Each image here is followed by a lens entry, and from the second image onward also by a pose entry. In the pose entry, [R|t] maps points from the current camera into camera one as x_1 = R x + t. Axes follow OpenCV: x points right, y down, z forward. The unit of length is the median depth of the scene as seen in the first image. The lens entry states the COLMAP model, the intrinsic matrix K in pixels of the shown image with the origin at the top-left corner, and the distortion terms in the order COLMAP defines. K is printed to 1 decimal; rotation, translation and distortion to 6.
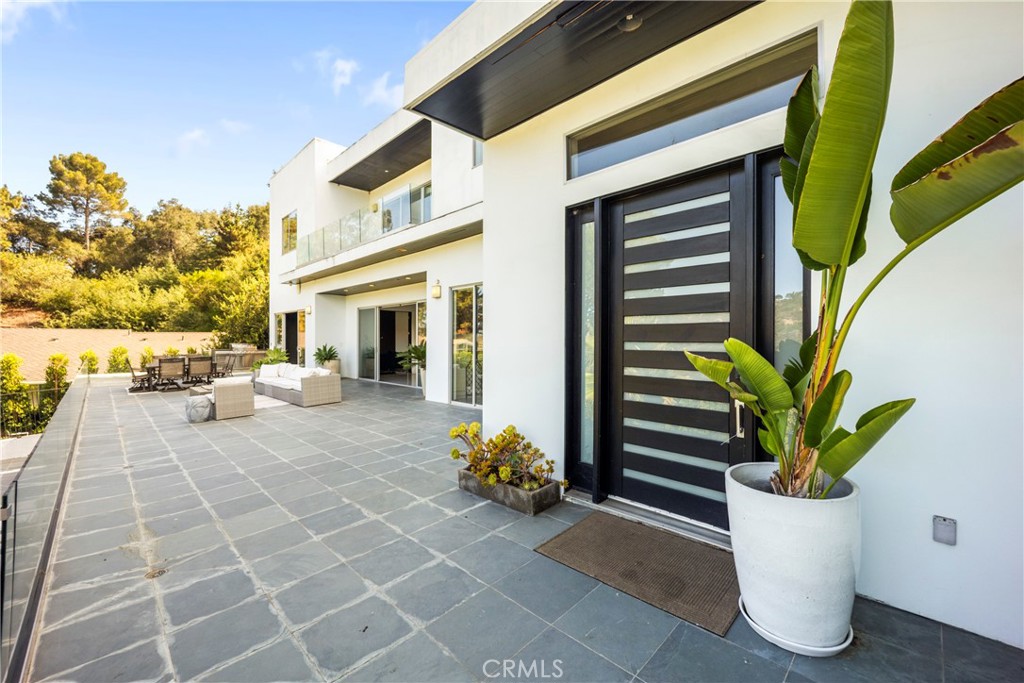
lens RADIAL K [[425.4, 0, 510.2], [0, 425.4, 340.7], [0, 0, 1]] dist [-0.004483, -0.000397]
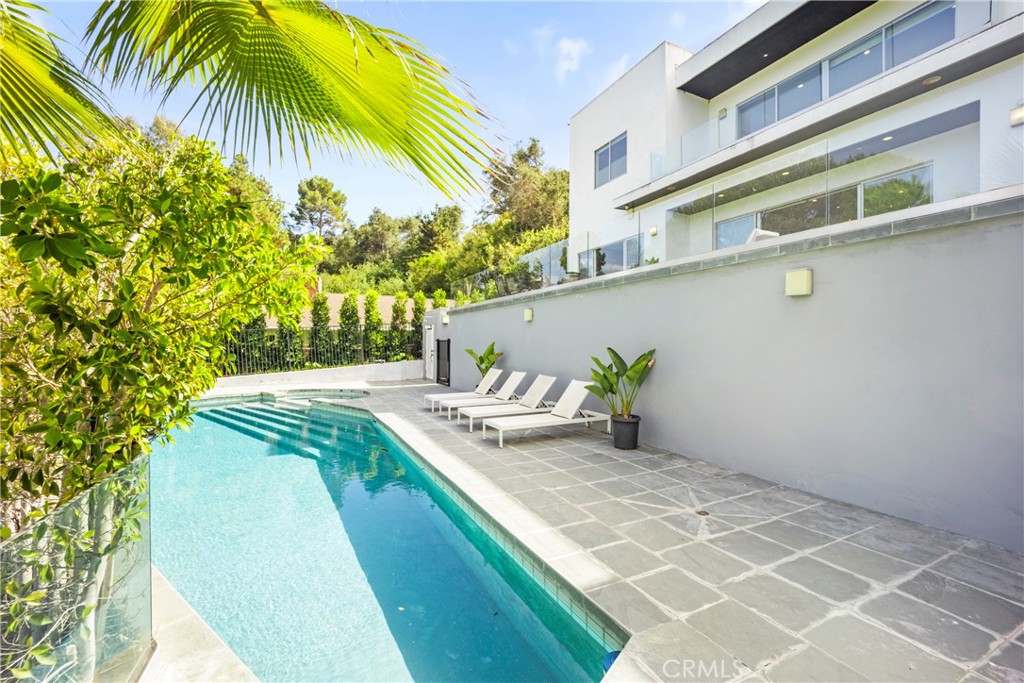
lens RADIAL K [[425.4, 0, 511.1], [0, 425.4, 342.4], [0, 0, 1]] dist [-0.004483, -0.000397]
pose [[0.951948, 0.004282, -0.306231, -0.107581], [-0.005452, 0.999981, -0.002963, 0.039217], [0.306213, 0.004490, 0.951953, 0.004994]]
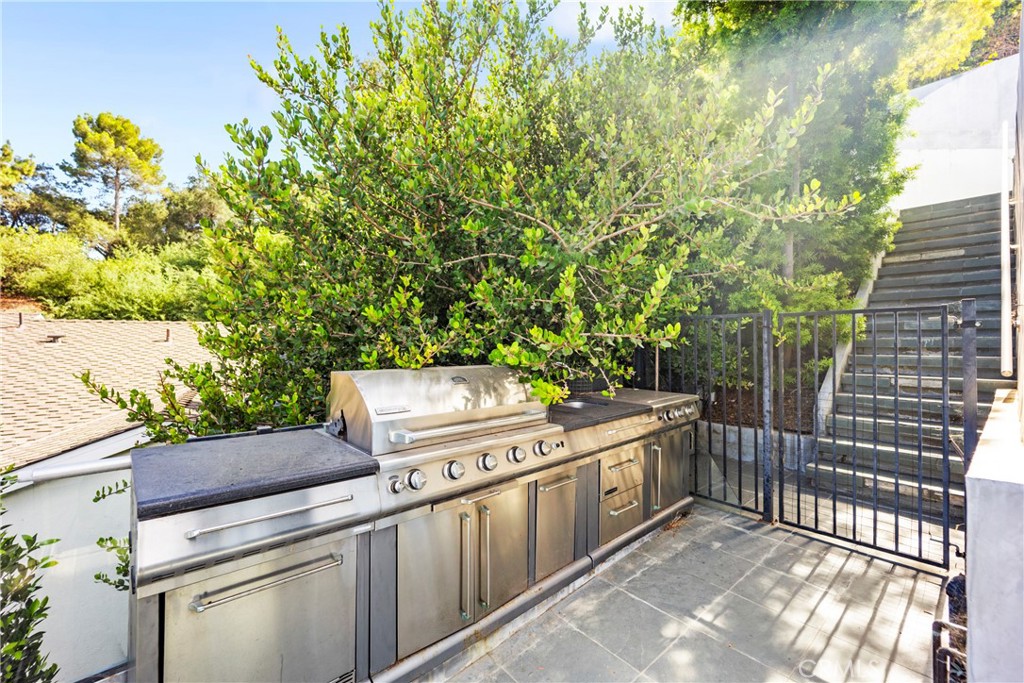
lens RADIAL K [[425.4, 0, 510.2], [0, 425.4, 343.6], [0, 0, 1]] dist [-0.004483, -0.000397]
pose [[0.995920, 0.005241, -0.090088, -0.175102], [-0.005751, 0.999969, -0.005395, 0.002179], [0.090057, 0.005891, 0.995919, 0.266820]]
